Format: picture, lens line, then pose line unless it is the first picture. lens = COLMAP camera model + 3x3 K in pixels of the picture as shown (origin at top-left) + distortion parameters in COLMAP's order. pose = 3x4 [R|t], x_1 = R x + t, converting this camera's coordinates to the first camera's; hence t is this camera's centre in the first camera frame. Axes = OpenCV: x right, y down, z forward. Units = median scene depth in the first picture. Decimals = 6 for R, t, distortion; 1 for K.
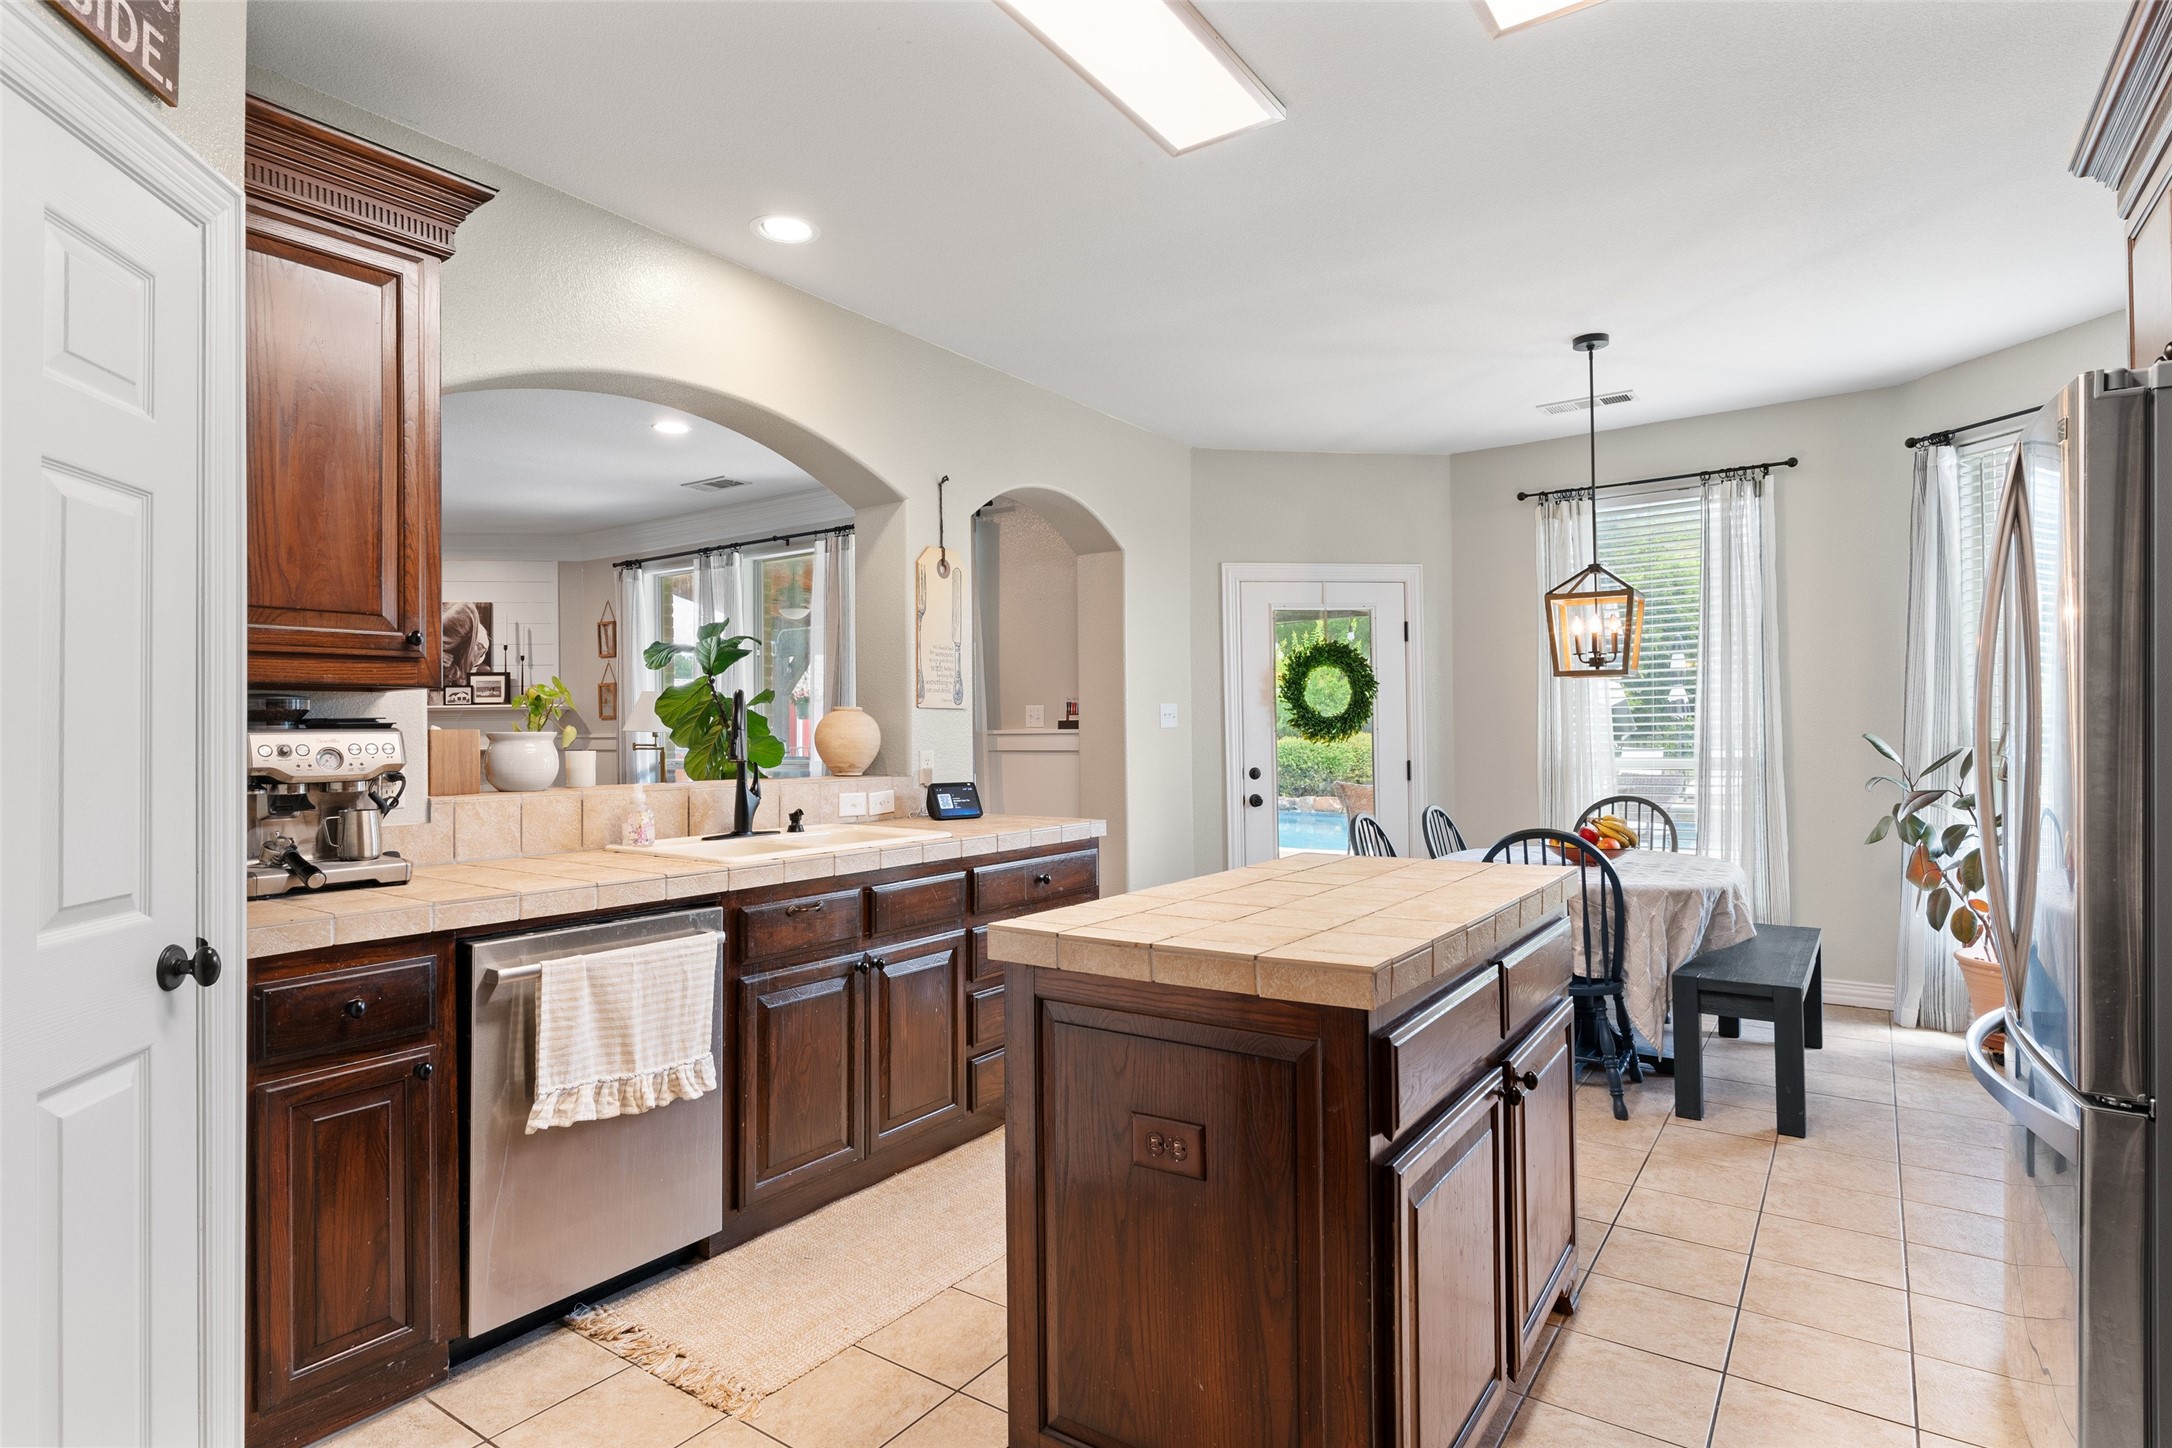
lens RADIAL K [[1122.4, 0, 1075.8], [0, 1122.4, 724.1], [0, 0, 1]] dist [-0.005497, 0.000222]
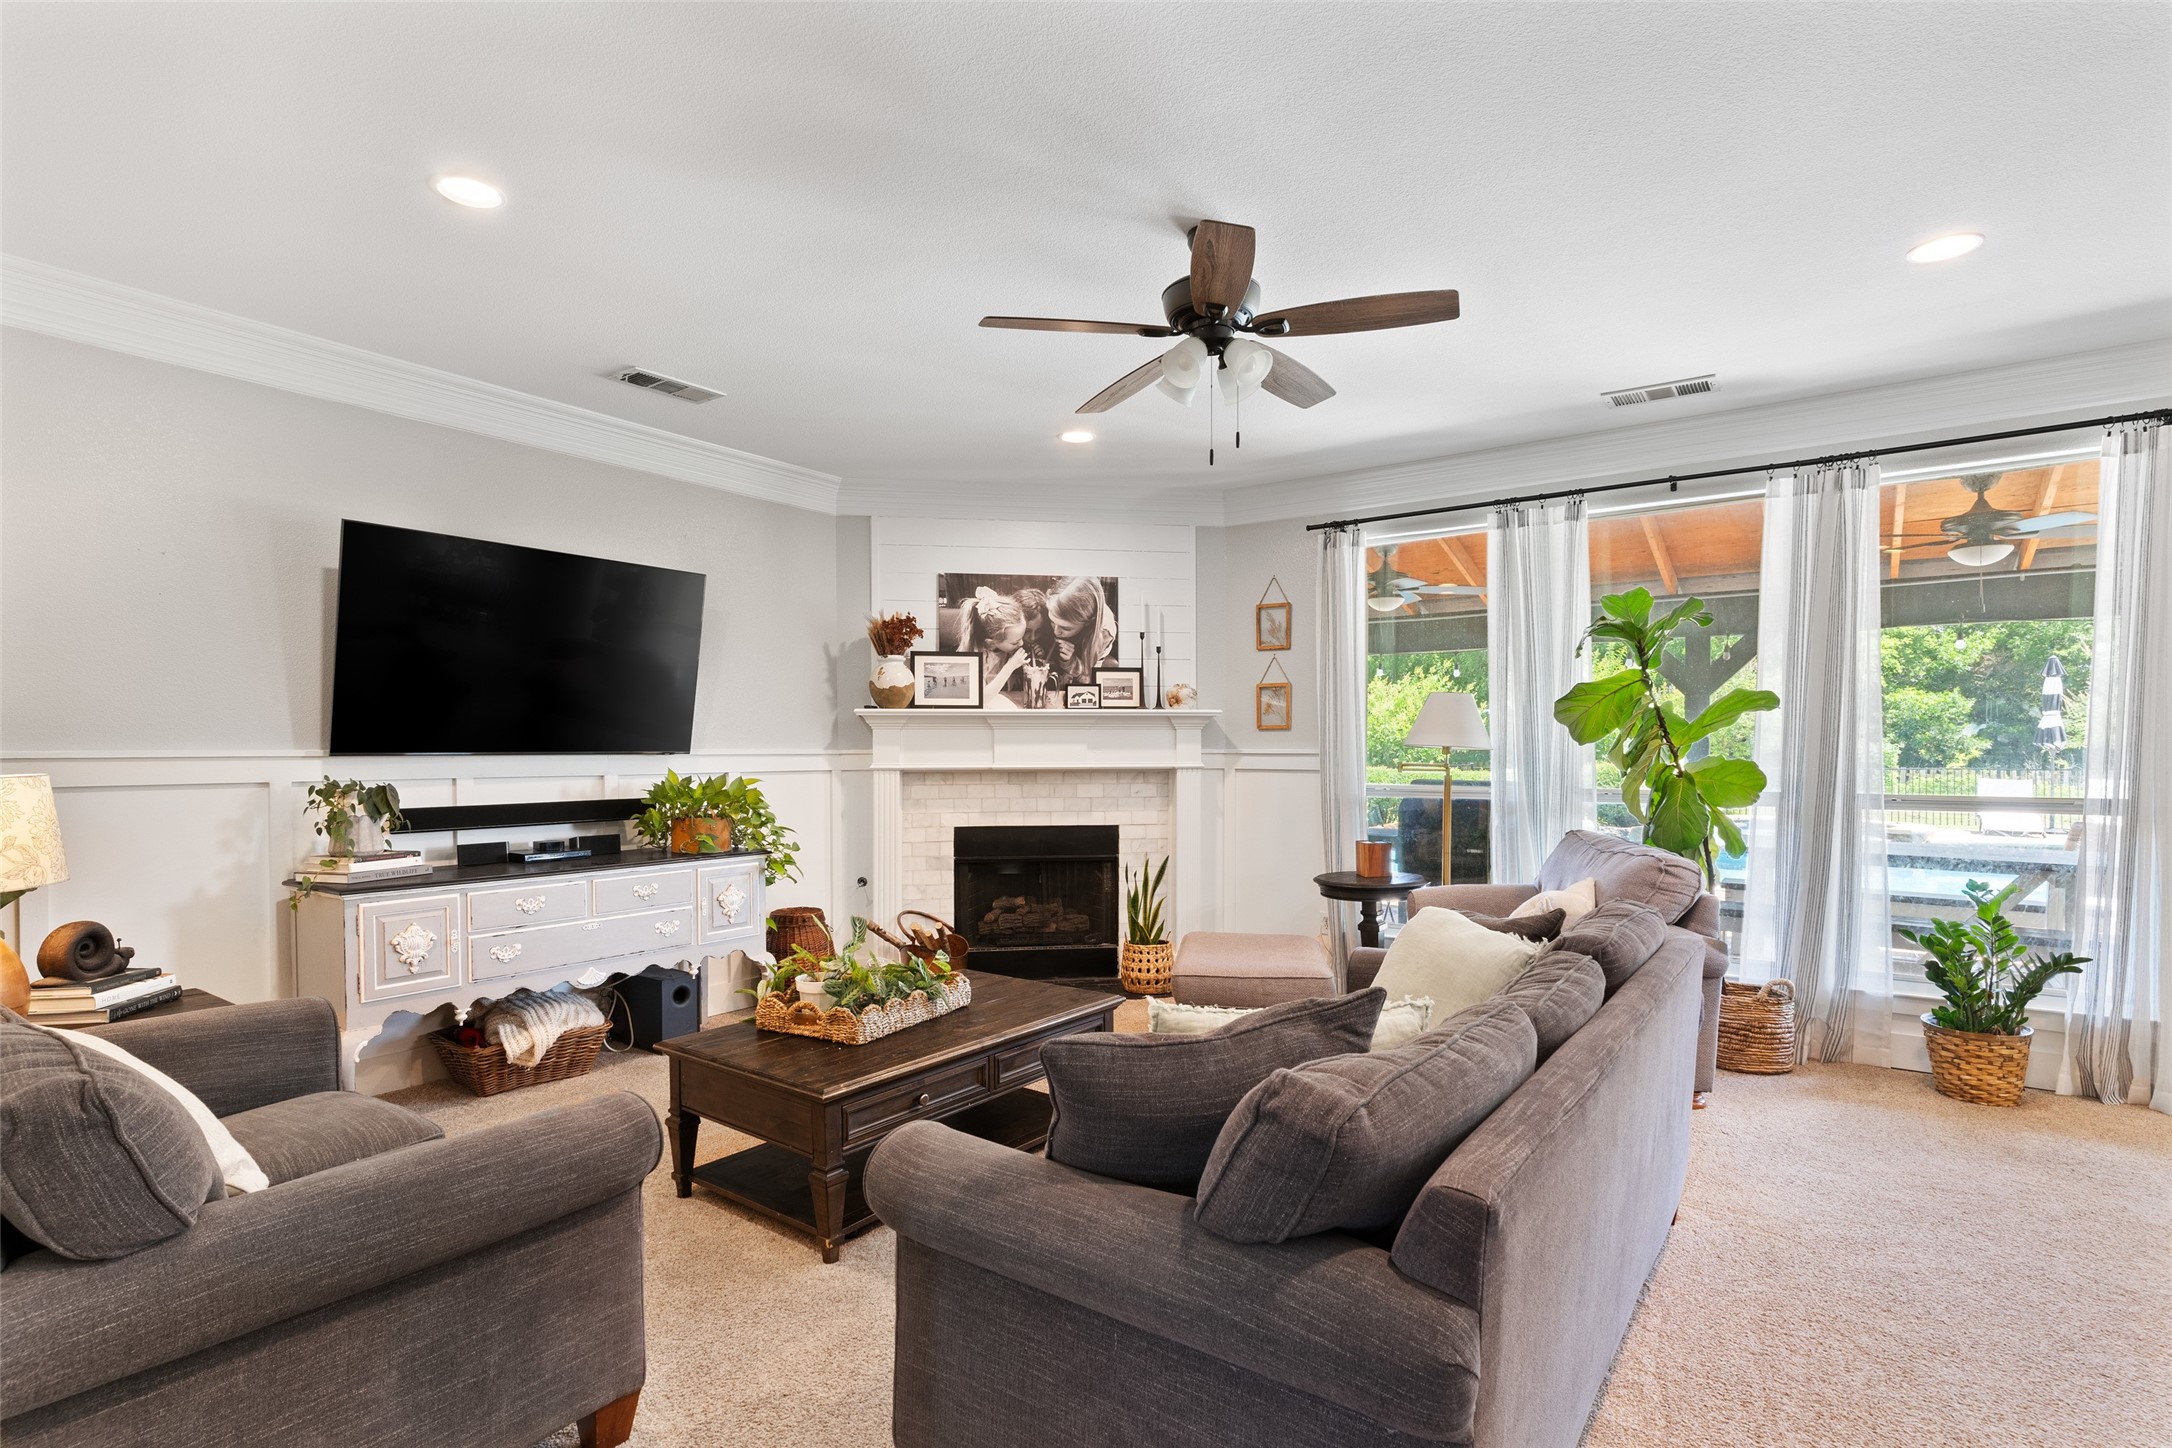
lens RADIAL K [[1042.8, 0, 1079.9], [0, 1042.8, 755.8], [0, 0, 1]] dist [0.001571, 0.002001]
pose [[0.999705, 0.013757, -0.020040, -0.535685], [-0.013546, 0.999852, 0.010643, 0.007549], [0.020183, -0.010368, 0.999743, 0.279245]]
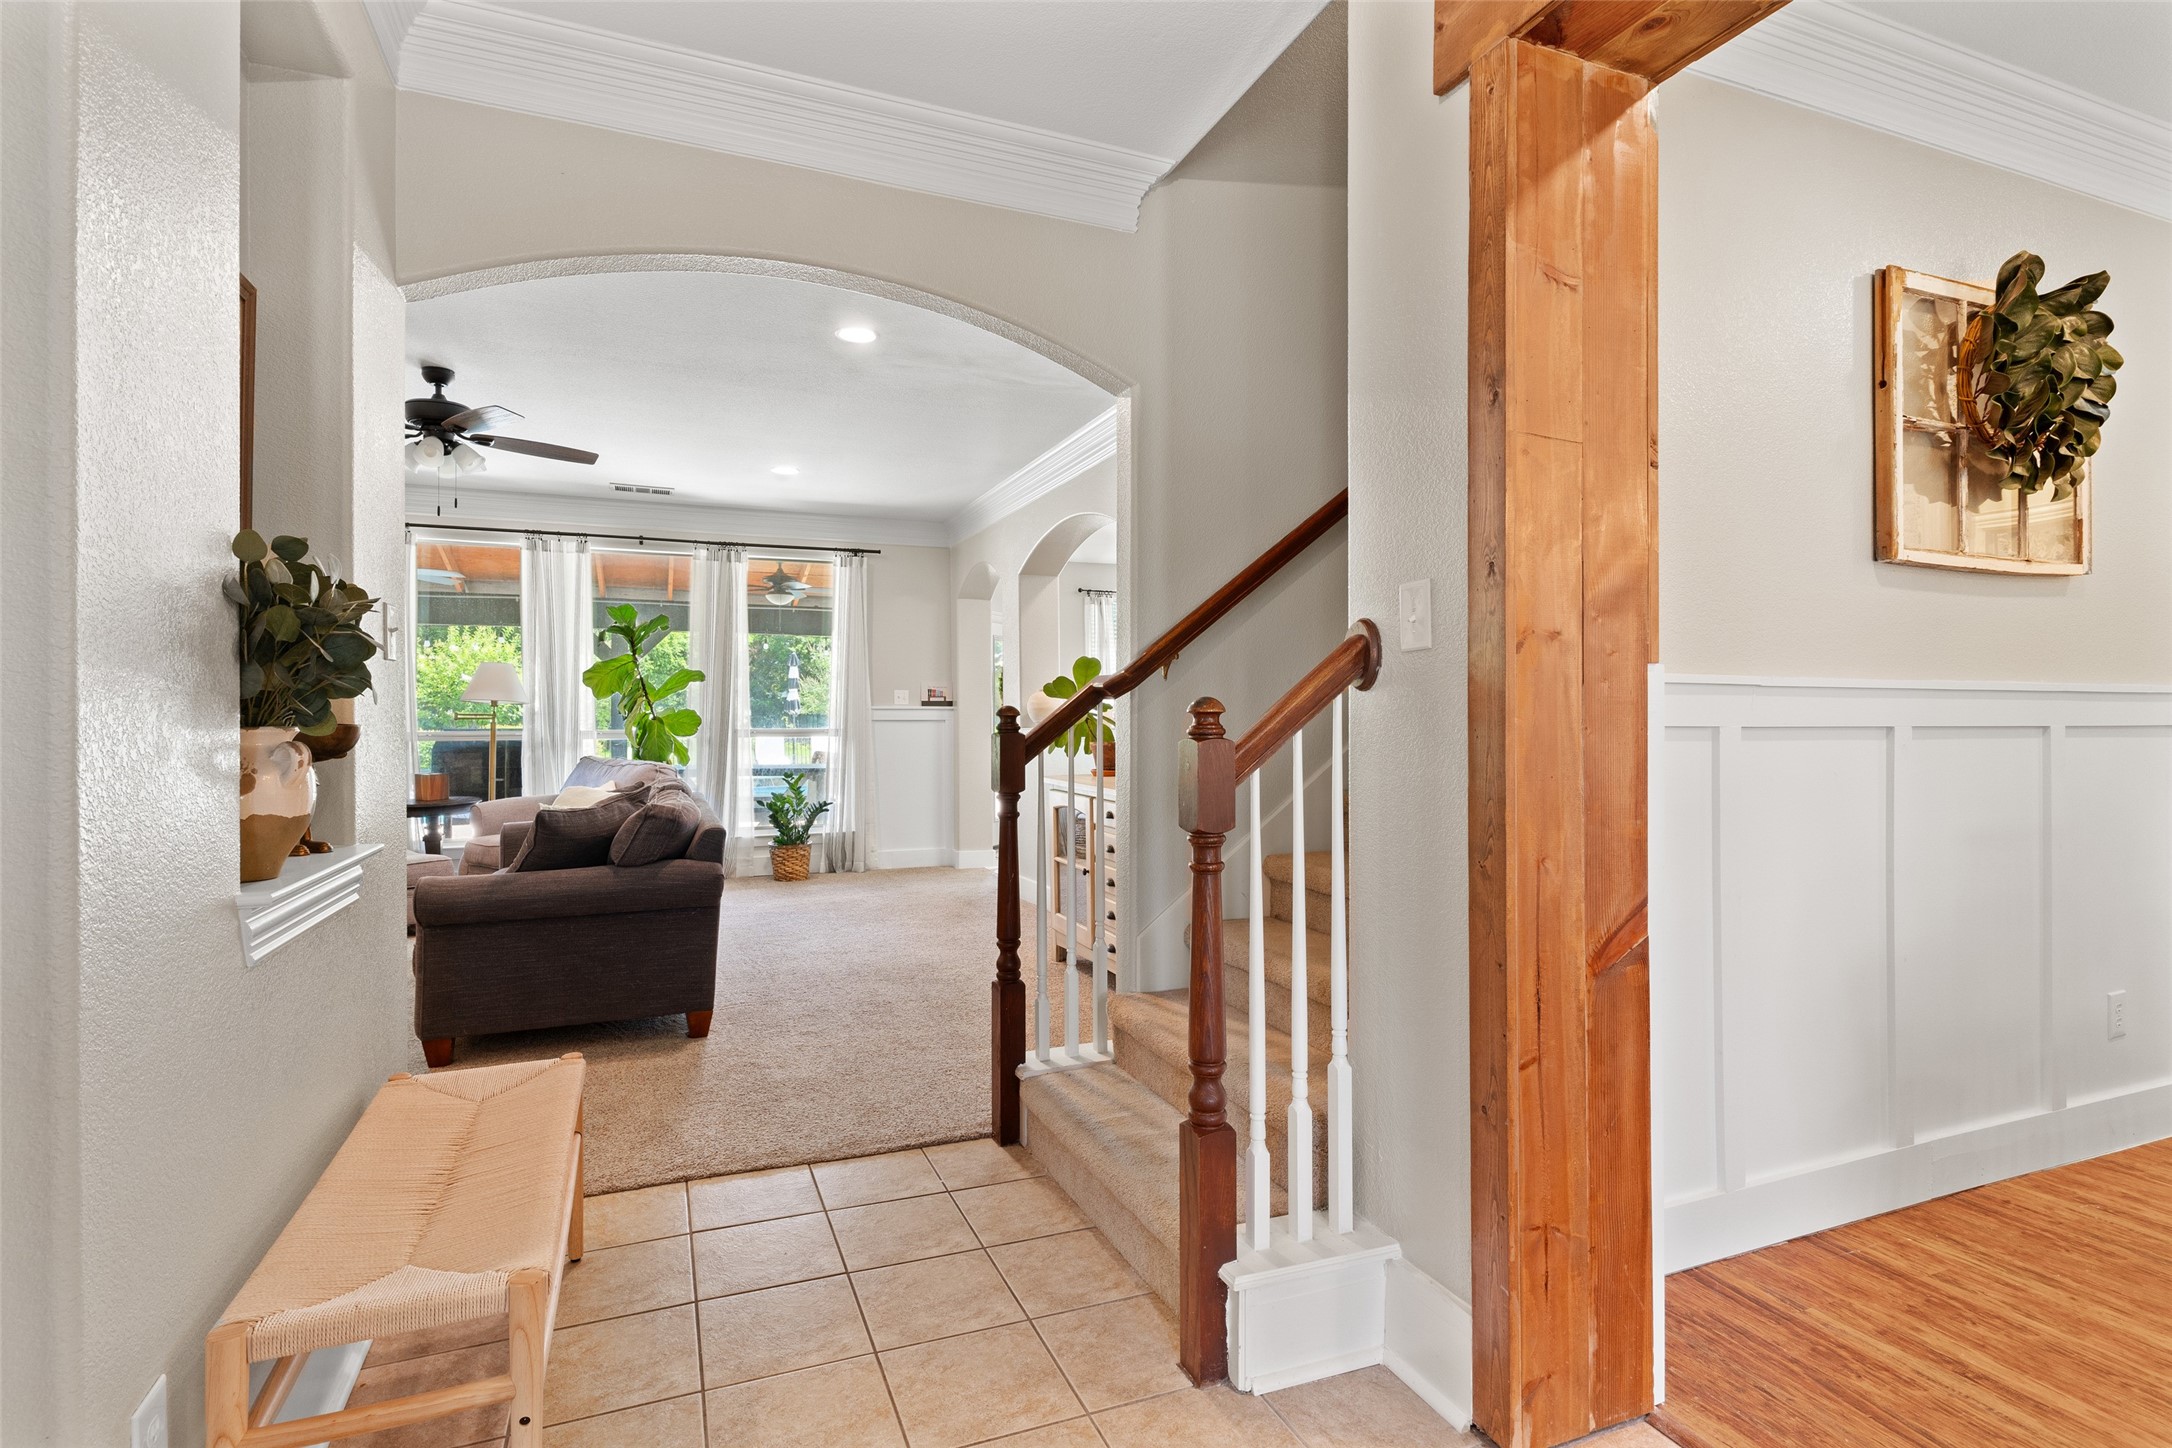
lens RADIAL K [[1042.8, 0, 1074.1], [0, 1042.8, 721.0], [0, 0, 1]] dist [0.001571, 0.002001]
pose [[0.537764, 0.011215, 0.843021, -0.796953], [-0.009291, 0.999930, -0.007376, 0.023815], [-0.843044, -0.003866, 0.537831, 0.036512]]
